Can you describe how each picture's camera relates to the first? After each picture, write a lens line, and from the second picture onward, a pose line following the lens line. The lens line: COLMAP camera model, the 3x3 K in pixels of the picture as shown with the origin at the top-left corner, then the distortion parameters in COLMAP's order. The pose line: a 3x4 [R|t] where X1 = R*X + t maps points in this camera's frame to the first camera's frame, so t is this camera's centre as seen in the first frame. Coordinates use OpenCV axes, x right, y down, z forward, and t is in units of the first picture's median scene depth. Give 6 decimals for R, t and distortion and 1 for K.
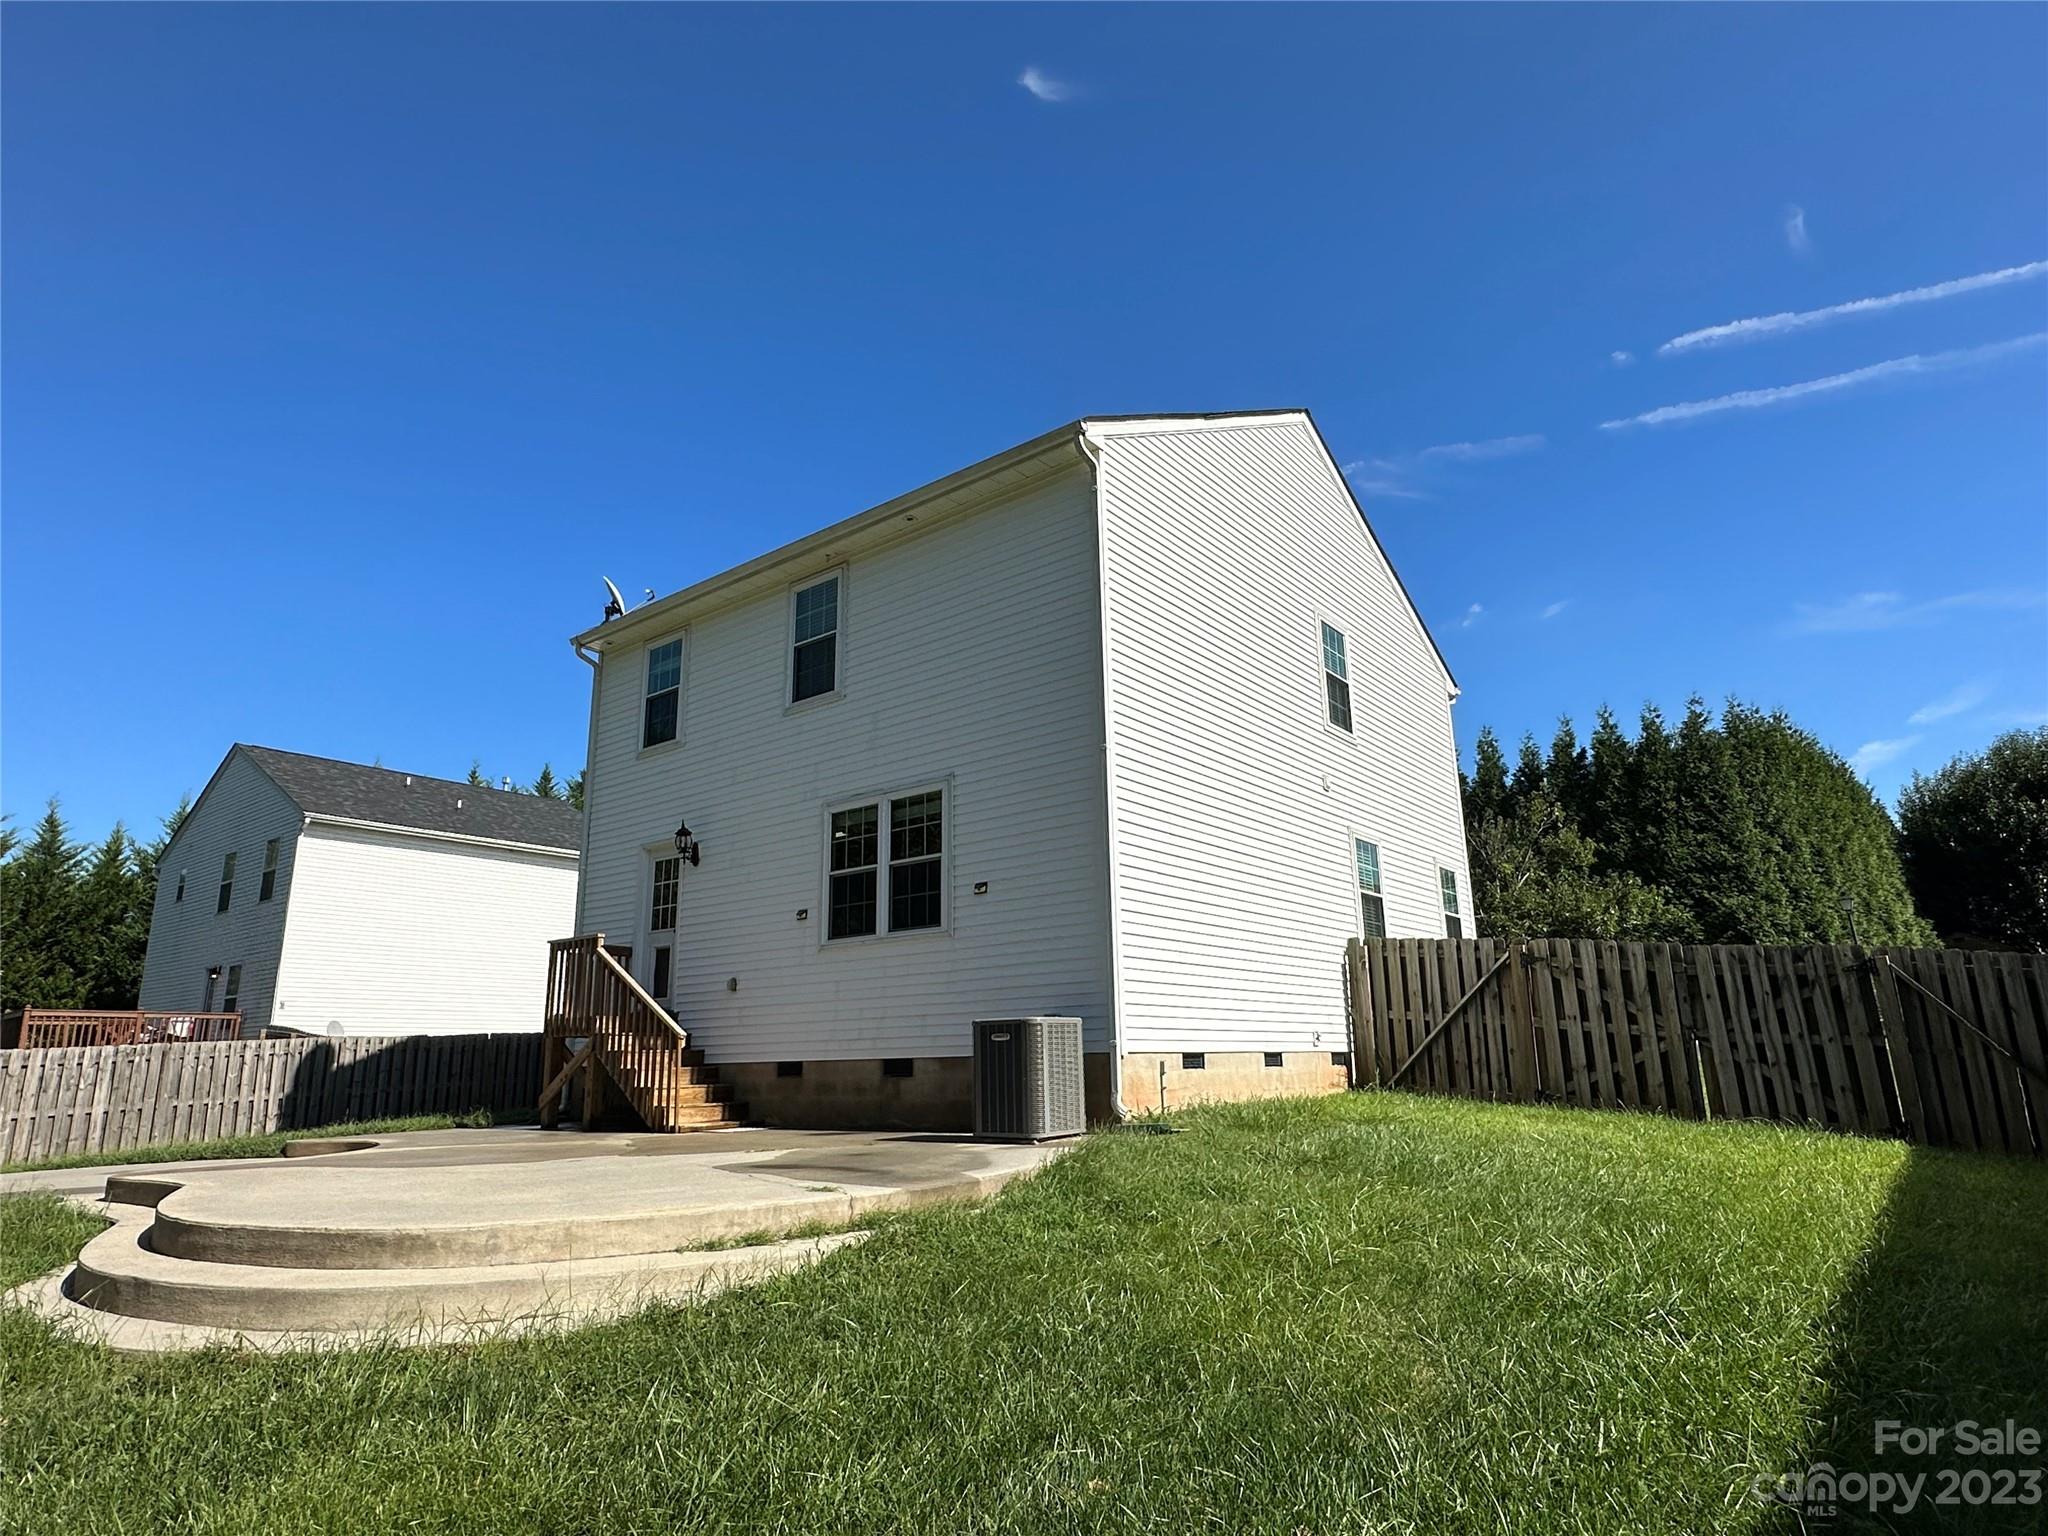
lens RADIAL K [[1143.9, 0, 1024.0], [0, 1143.9, 768.0], [0, 0, 1]] dist [0.000040, -0.001185]
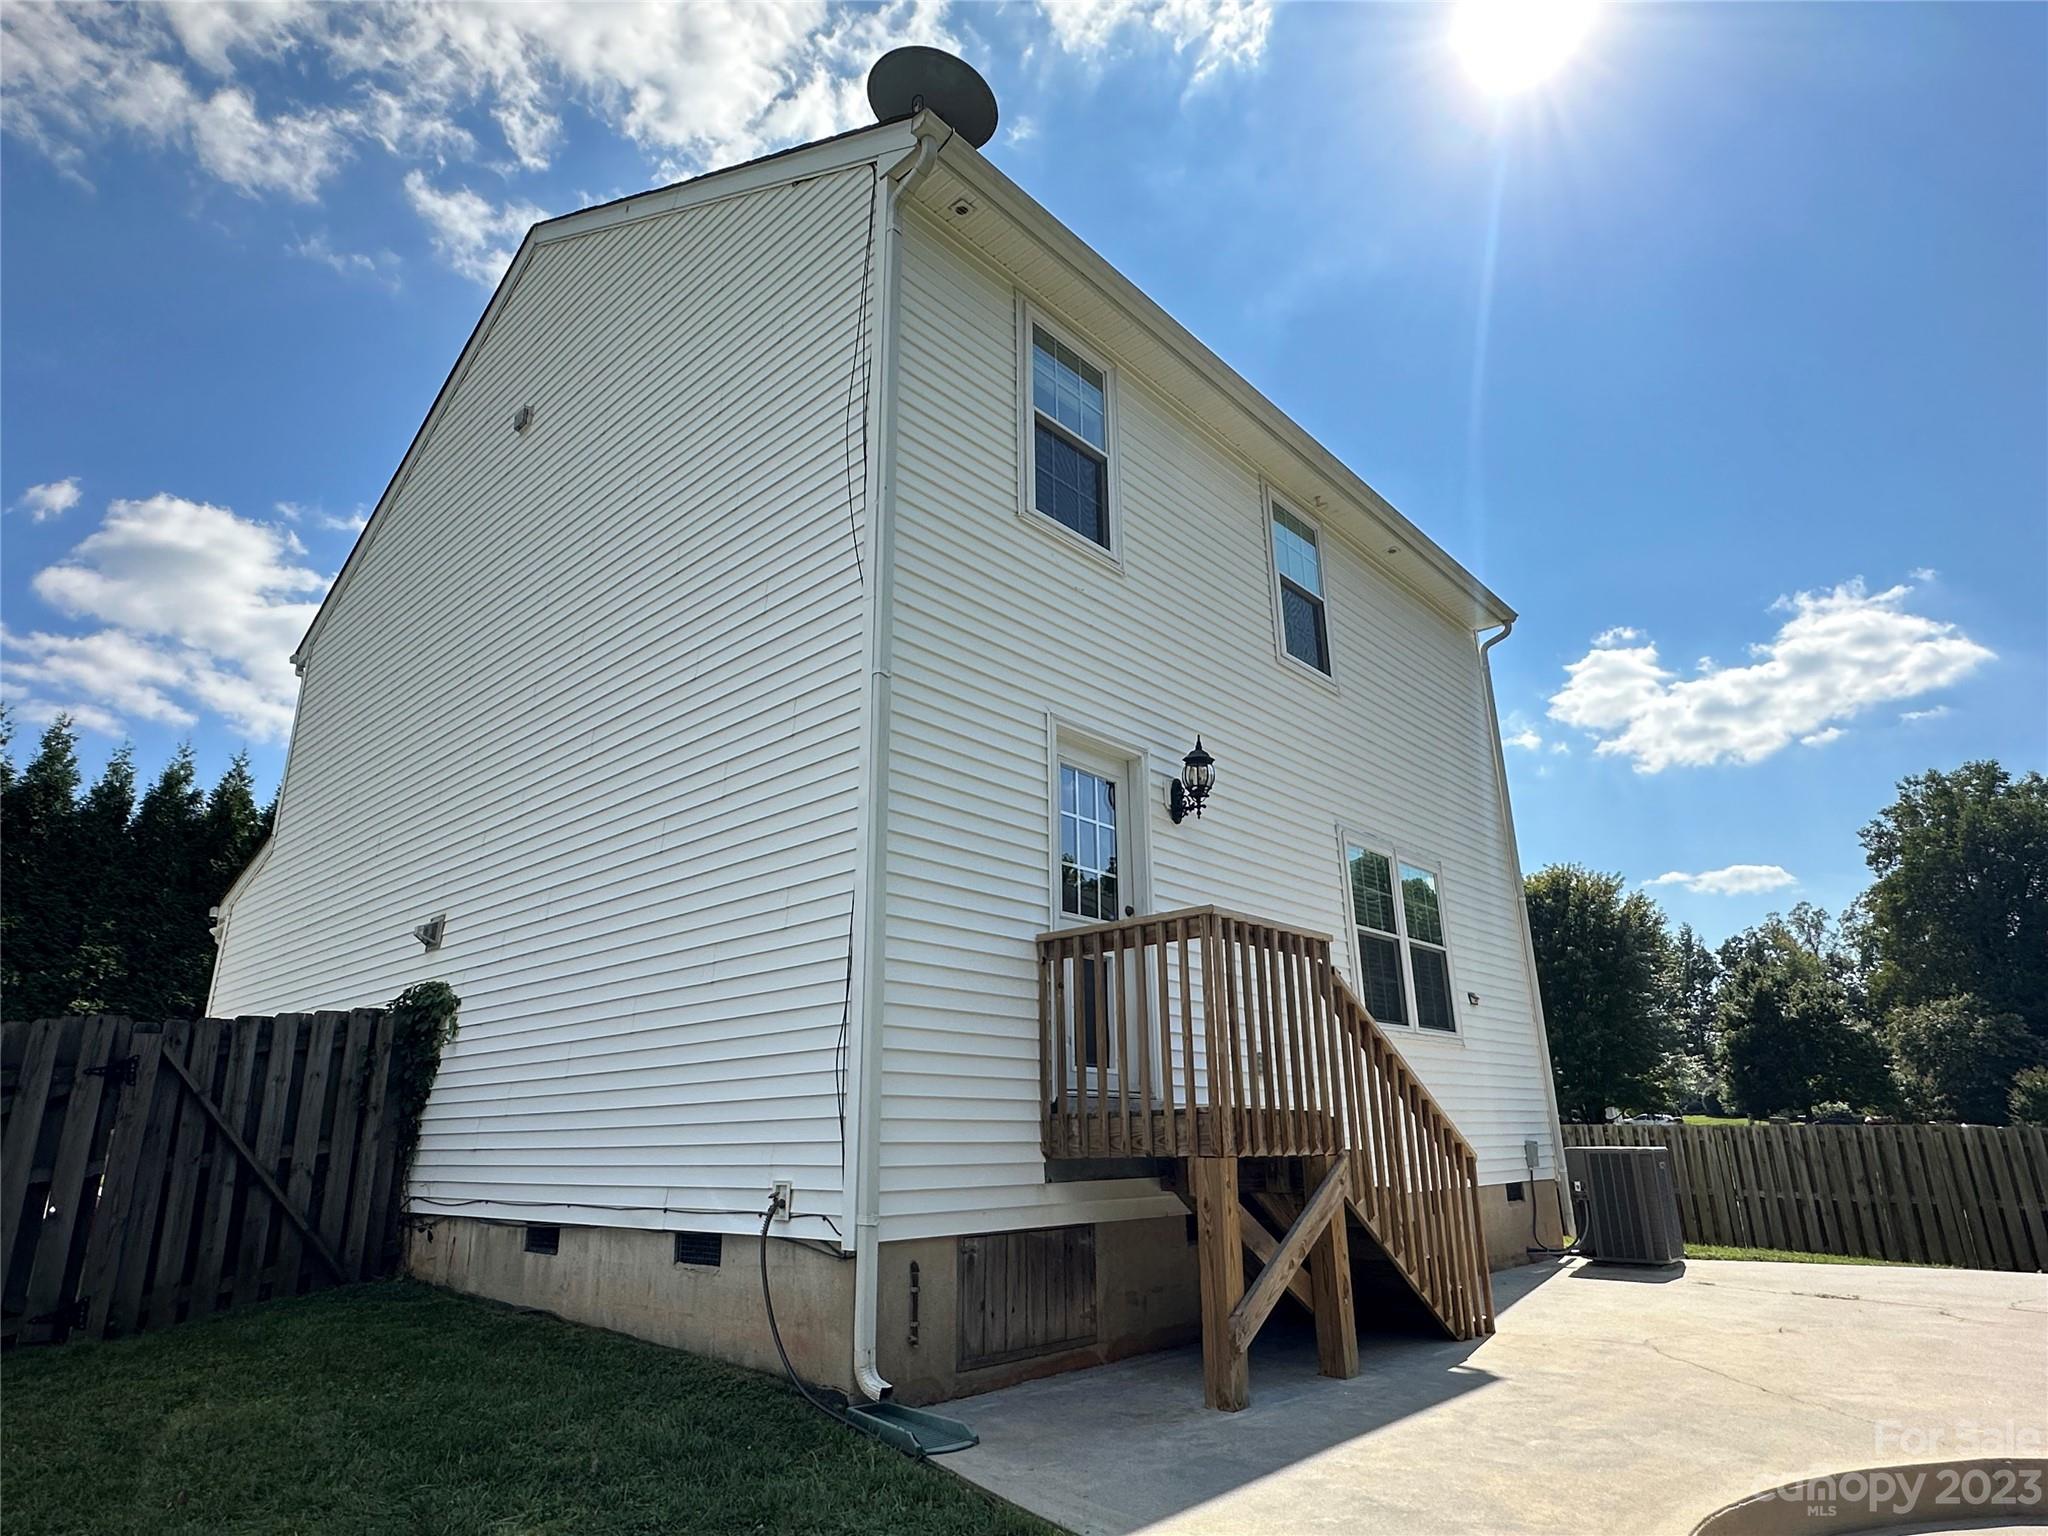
lens RADIAL K [[1157.3, 0, 1024.0], [0, 1157.3, 768.0], [0, 0, 1]] dist [-0.000100, -0.000251]
pose [[0.077691, 0.325314, 0.942409, -0.856284], [-0.239521, 0.923671, -0.299100, 0.254476], [-0.967778, -0.202489, 0.149680, 1.064328]]
